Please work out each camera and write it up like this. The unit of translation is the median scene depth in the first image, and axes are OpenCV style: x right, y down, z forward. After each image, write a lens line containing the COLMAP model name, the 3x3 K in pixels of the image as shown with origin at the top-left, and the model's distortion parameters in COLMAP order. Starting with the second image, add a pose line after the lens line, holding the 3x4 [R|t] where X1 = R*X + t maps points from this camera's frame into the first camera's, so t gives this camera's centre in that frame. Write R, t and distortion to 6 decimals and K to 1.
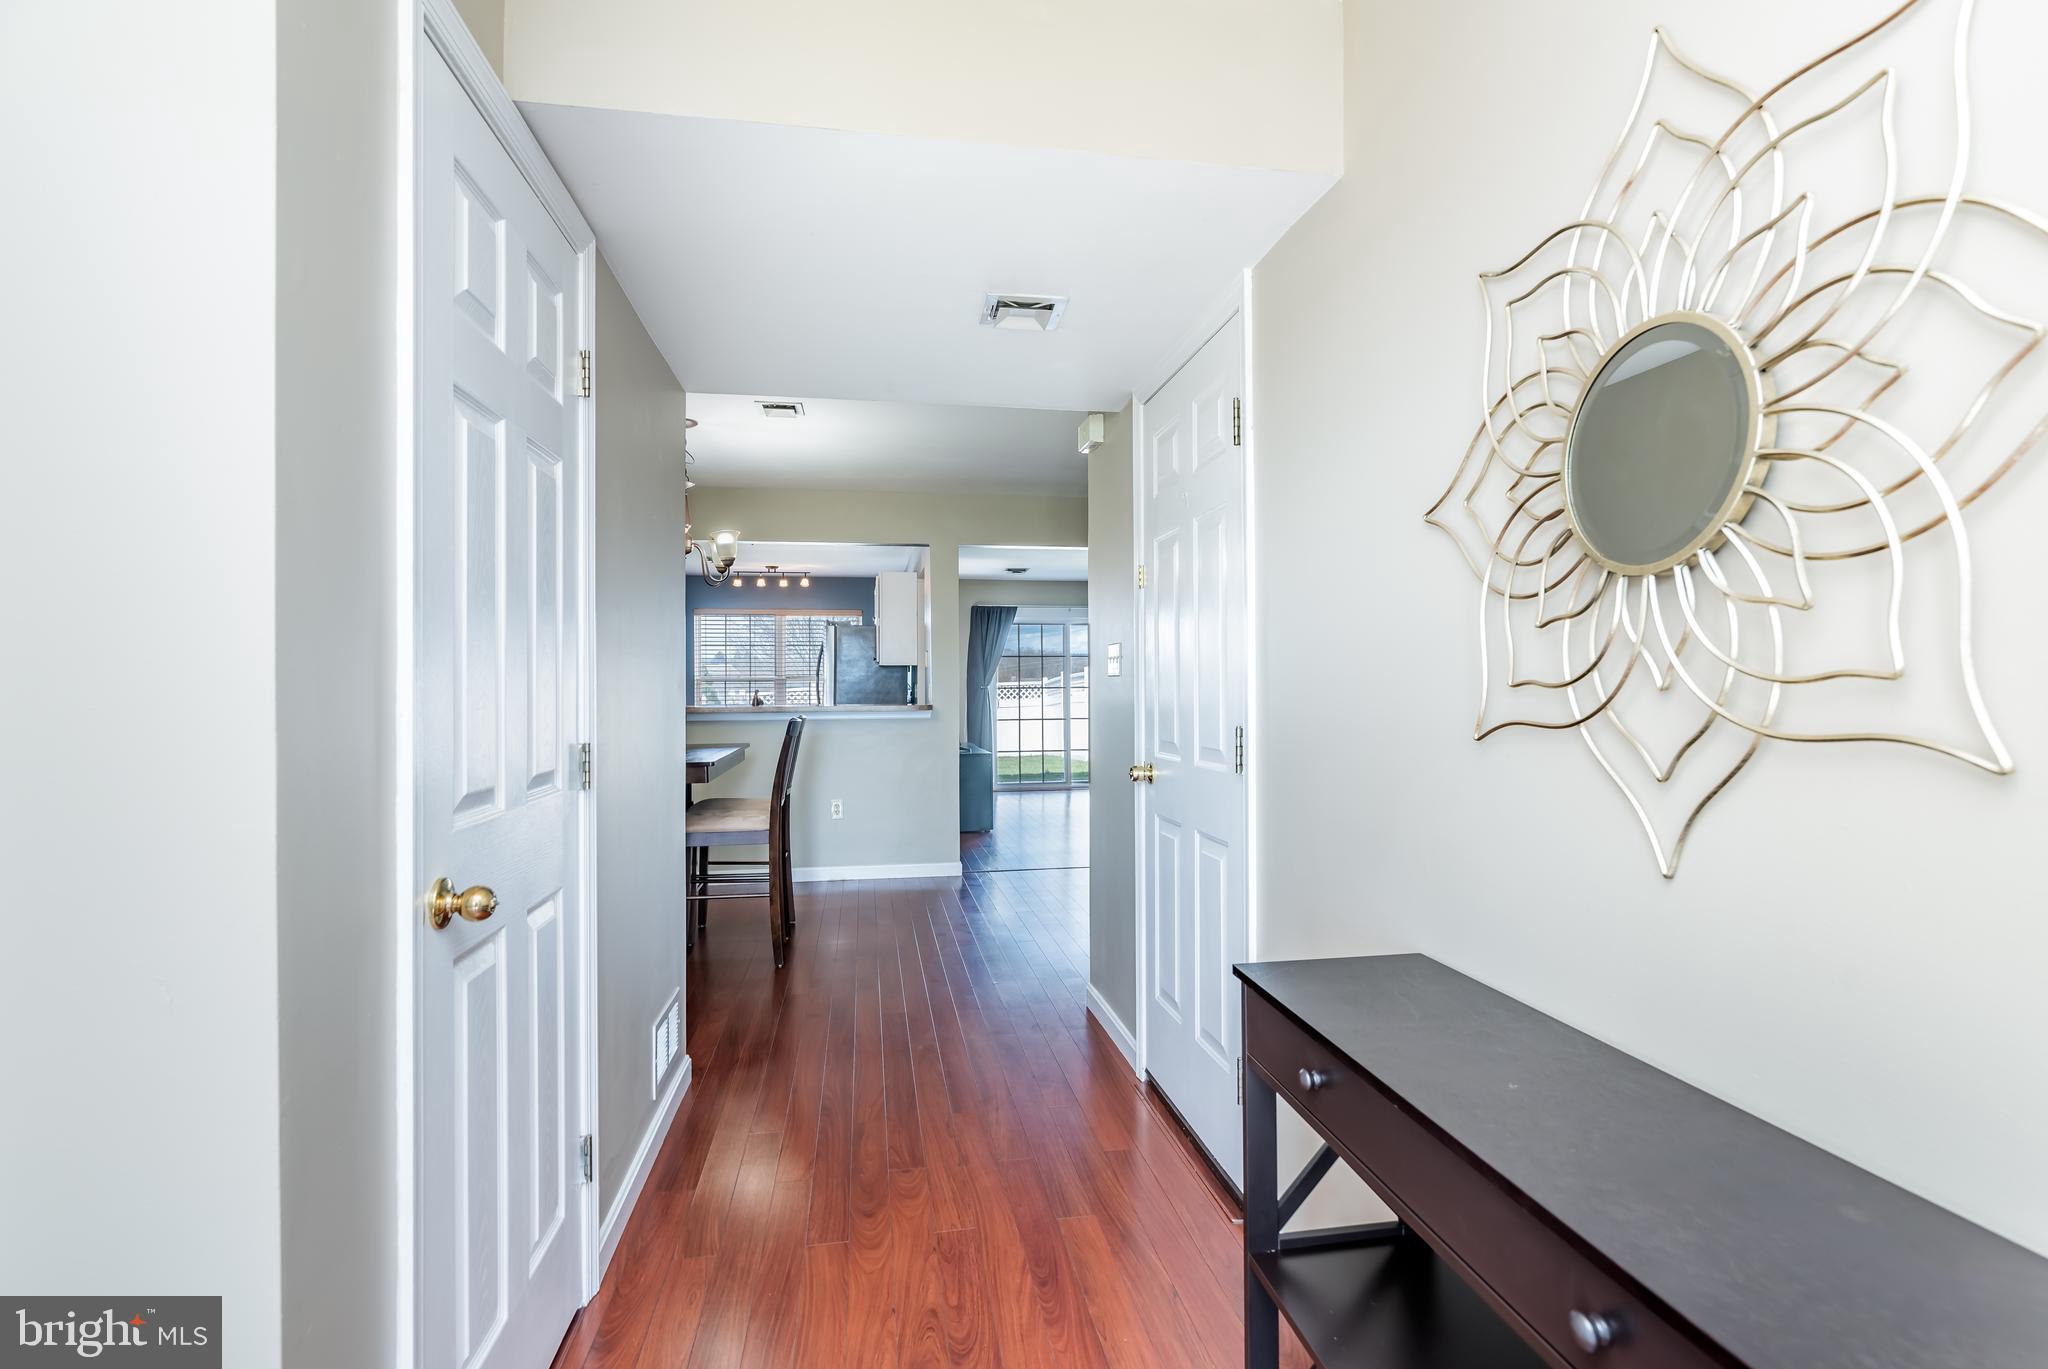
lens RADIAL K [[1017.2, 0, 1051.8], [0, 1017.2, 673.4], [0, 0, 1]] dist [-0.000673, 0.000373]
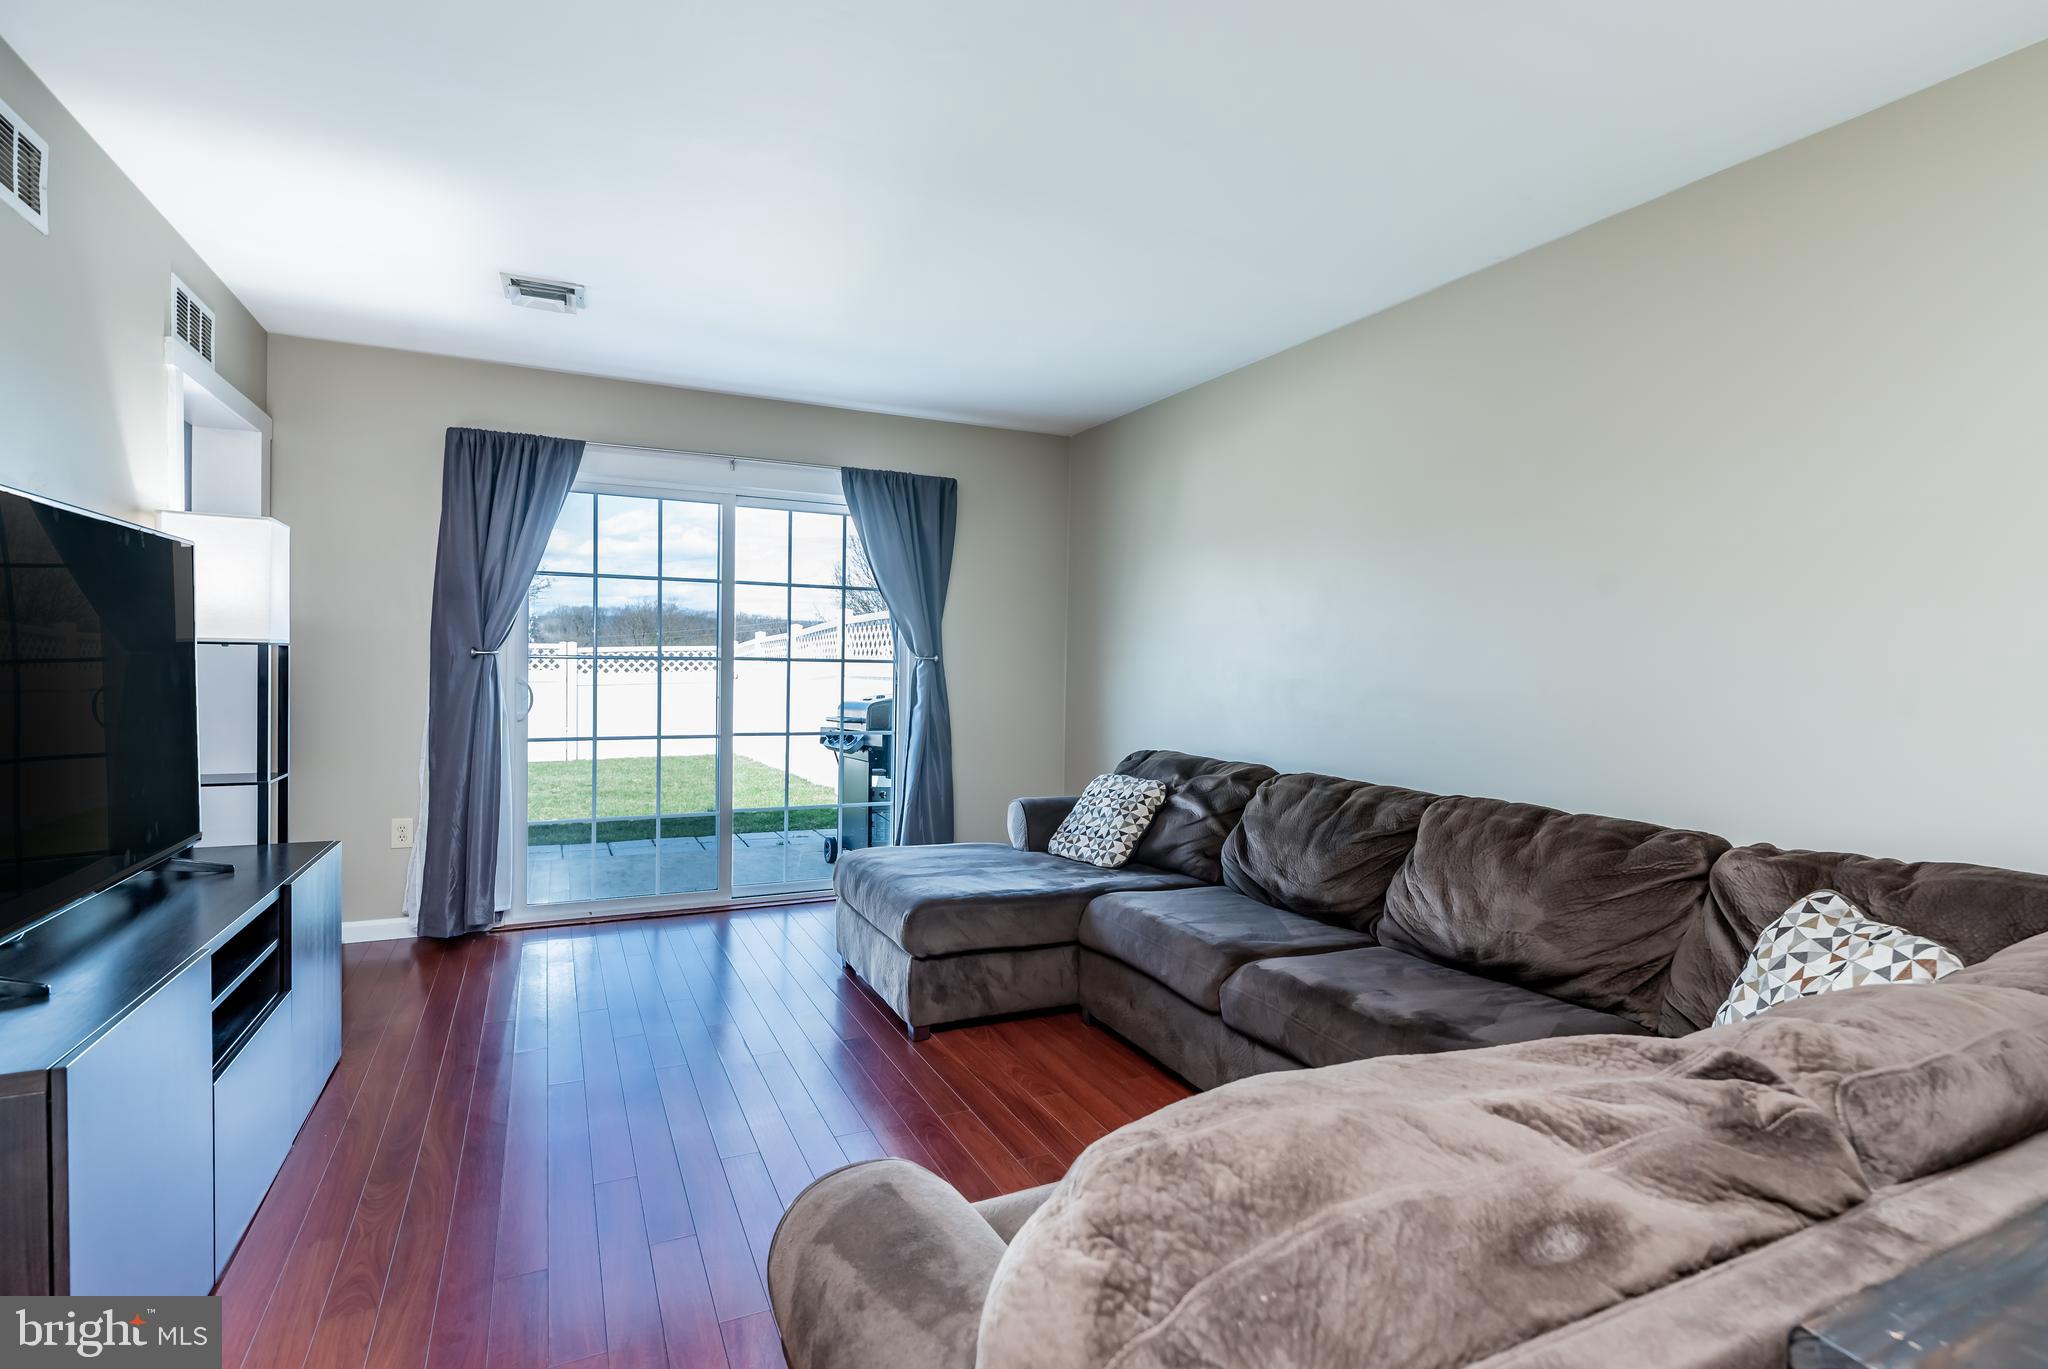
lens RADIAL K [[1017.2, 0, 1051.8], [0, 1017.2, 673.4], [0, 0, 1]] dist [-0.000673, 0.000373]
pose [[0.961892, 0.016561, 0.272927, 0.032903], [-0.024162, 0.999408, 0.024511, 0.007240], [-0.272360, -0.030171, 0.961722, 0.600194]]
